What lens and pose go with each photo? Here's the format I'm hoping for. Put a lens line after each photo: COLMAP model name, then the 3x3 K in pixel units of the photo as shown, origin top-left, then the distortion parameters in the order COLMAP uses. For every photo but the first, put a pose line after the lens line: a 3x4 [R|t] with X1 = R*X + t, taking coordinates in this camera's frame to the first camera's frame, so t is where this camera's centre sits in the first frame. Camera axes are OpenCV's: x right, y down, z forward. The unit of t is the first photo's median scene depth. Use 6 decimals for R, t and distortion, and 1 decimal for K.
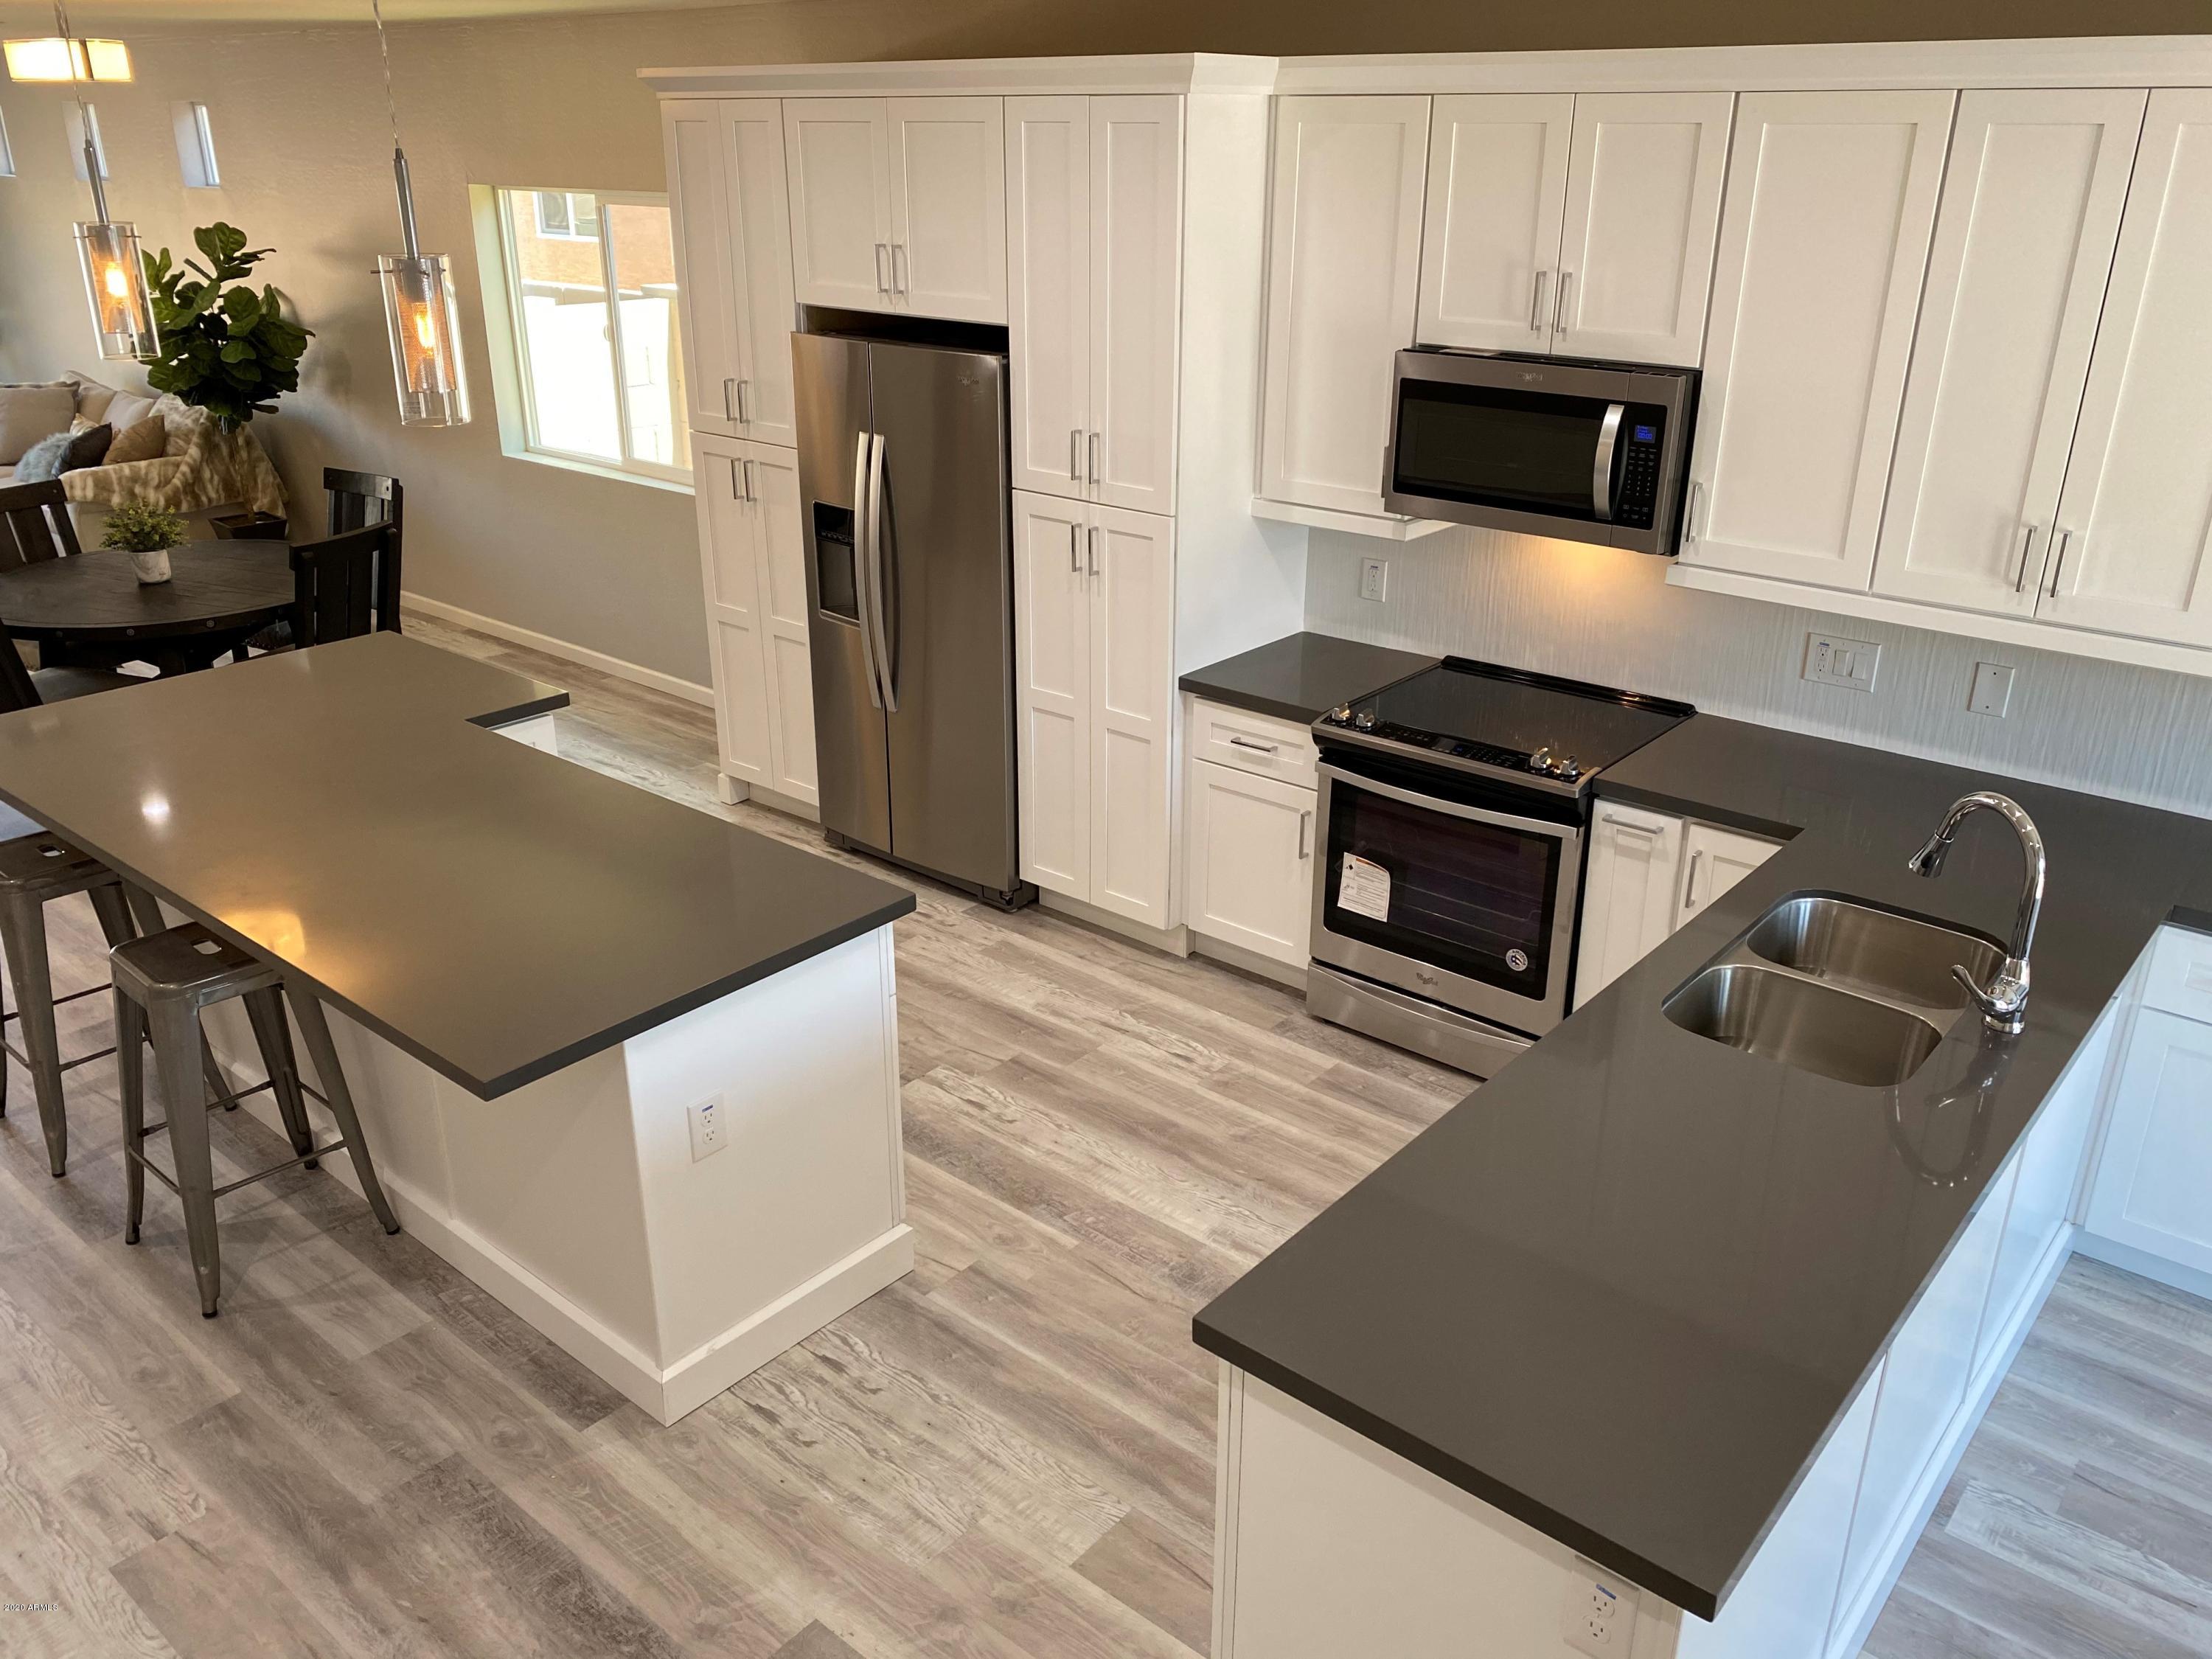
lens RADIAL K [[1687.4, 0, 1117.4], [0, 1687.4, 824.6], [0, 0, 1]] dist [0.065854, -0.064956]
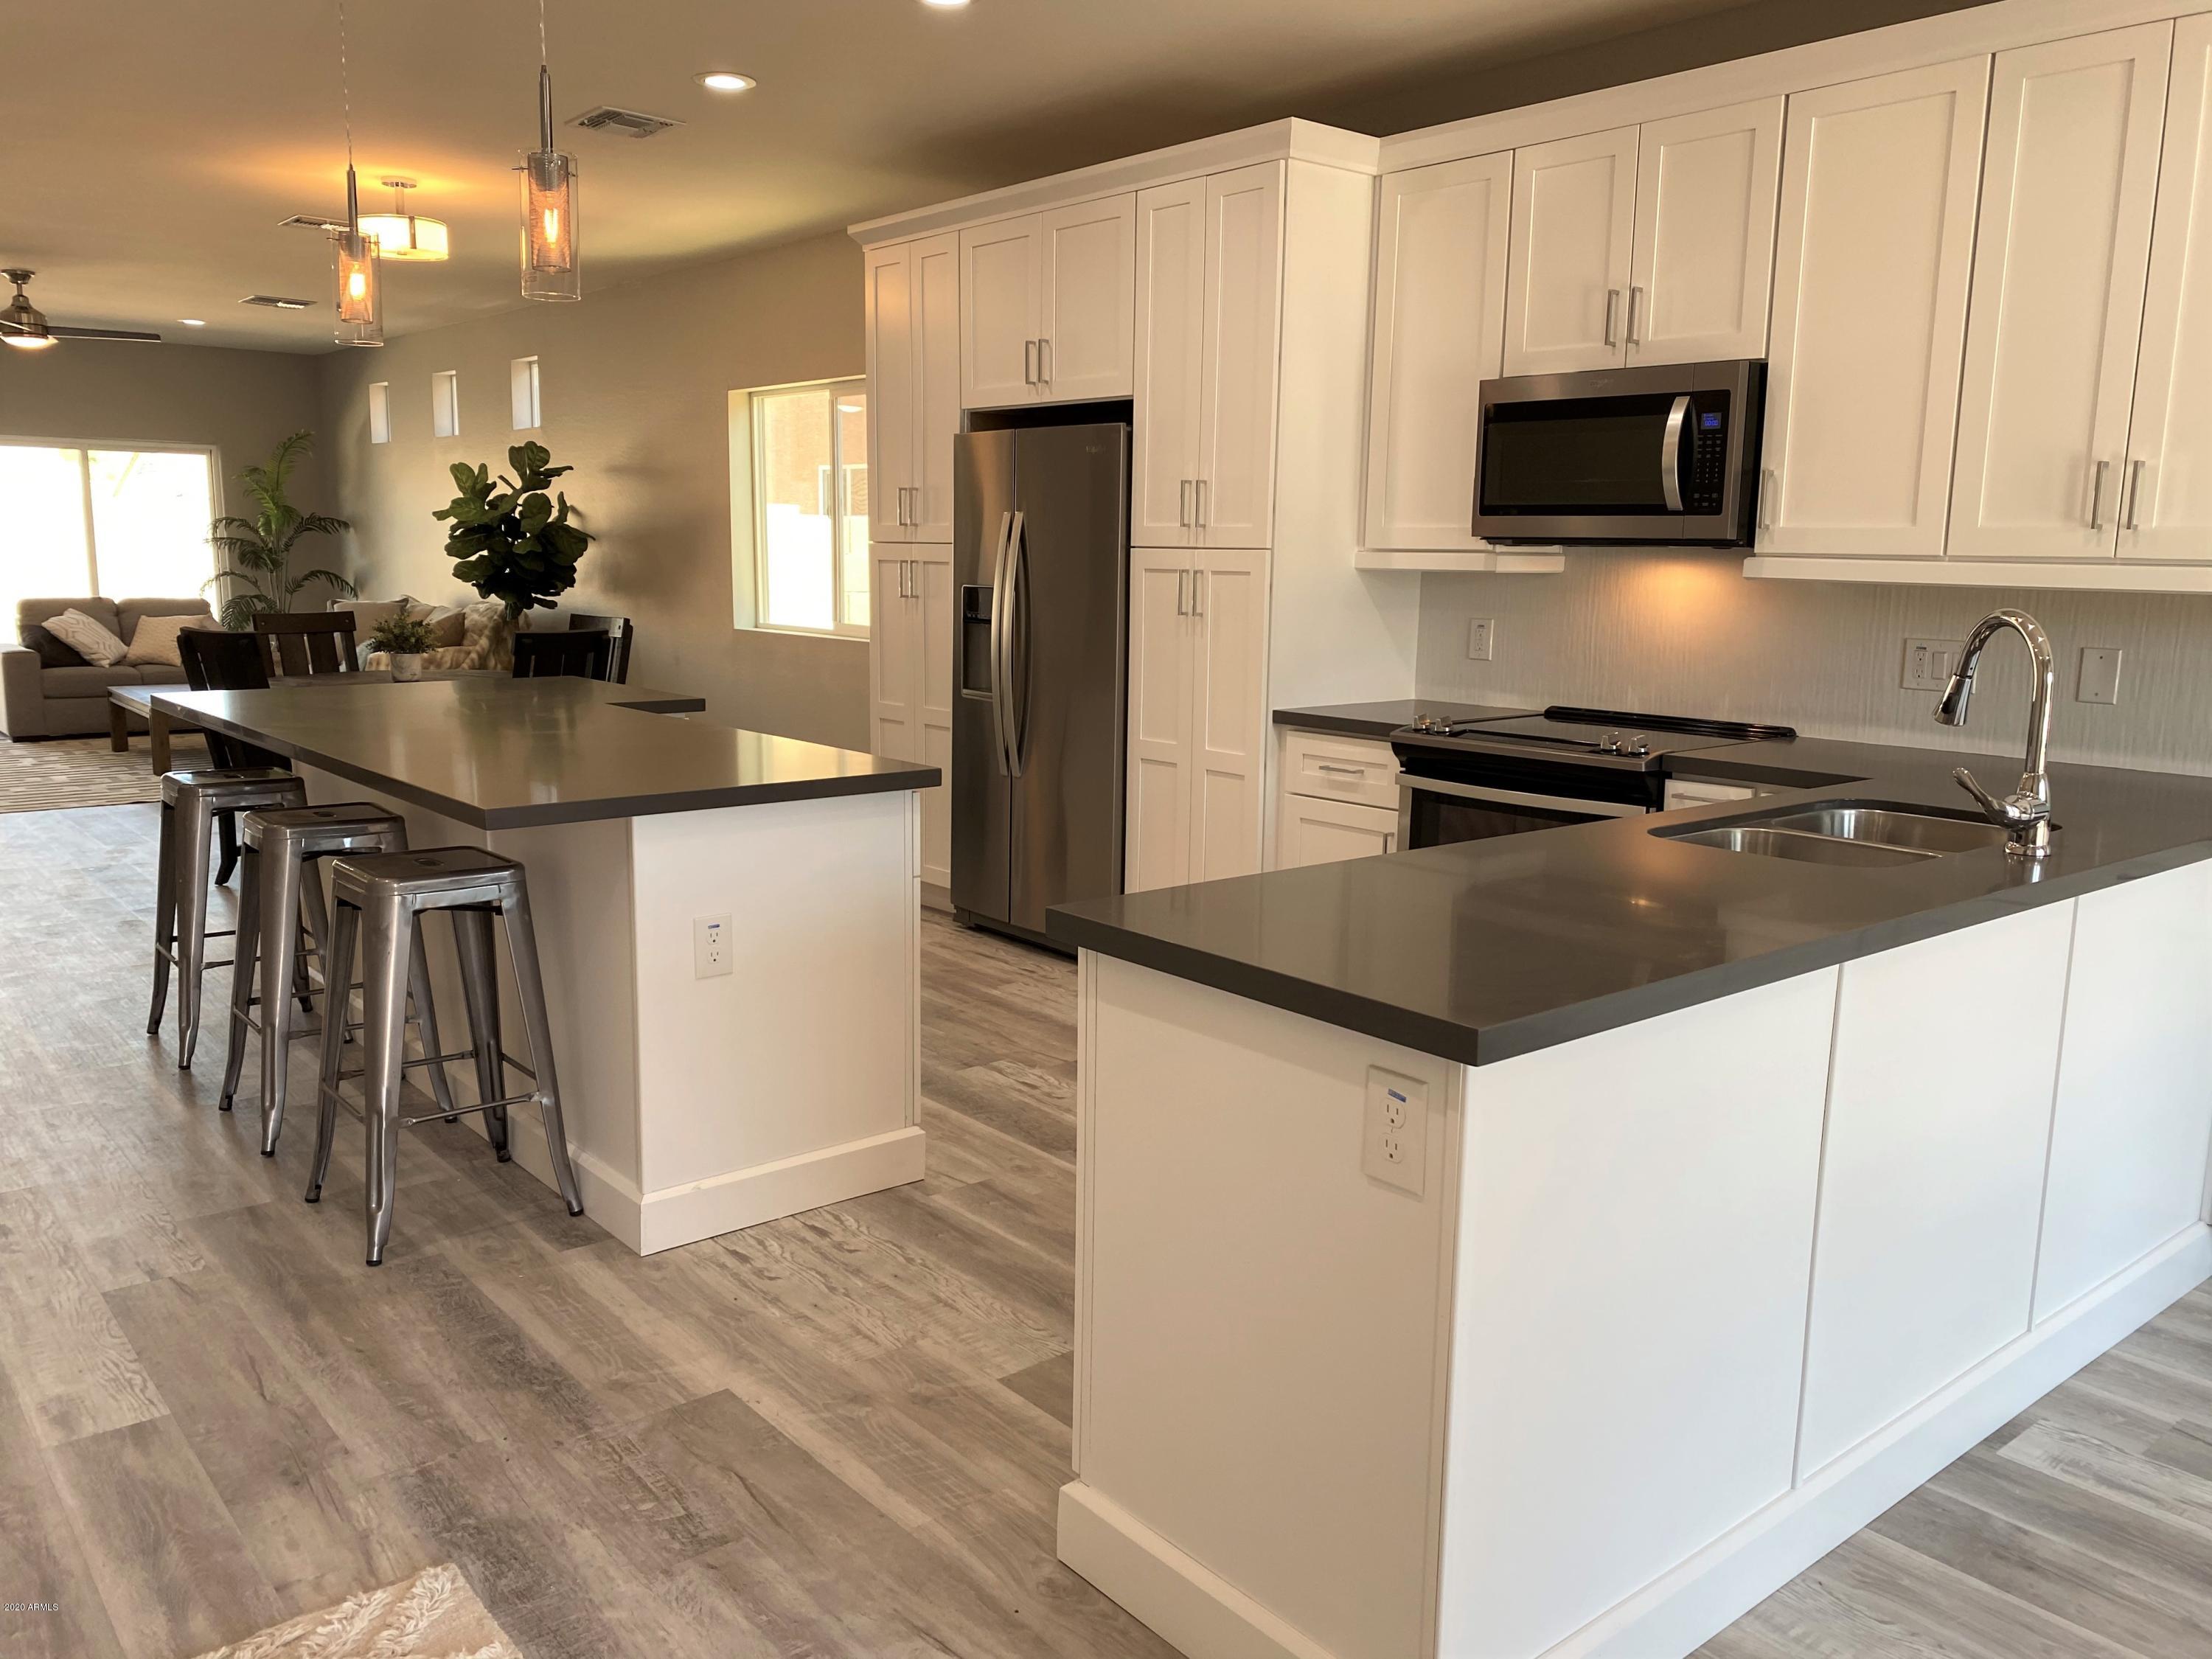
lens RADIAL K [[1684.2, 0, 1106.0], [0, 1684.2, 829.5], [0, 0, 1]] dist [0.067260, -0.084242]
pose [[0.984529, 0.036031, -0.171475, 0.125131], [-0.072963, 0.974050, -0.214248, 0.228587], [0.159306, 0.223444, 0.961610, 0.021919]]
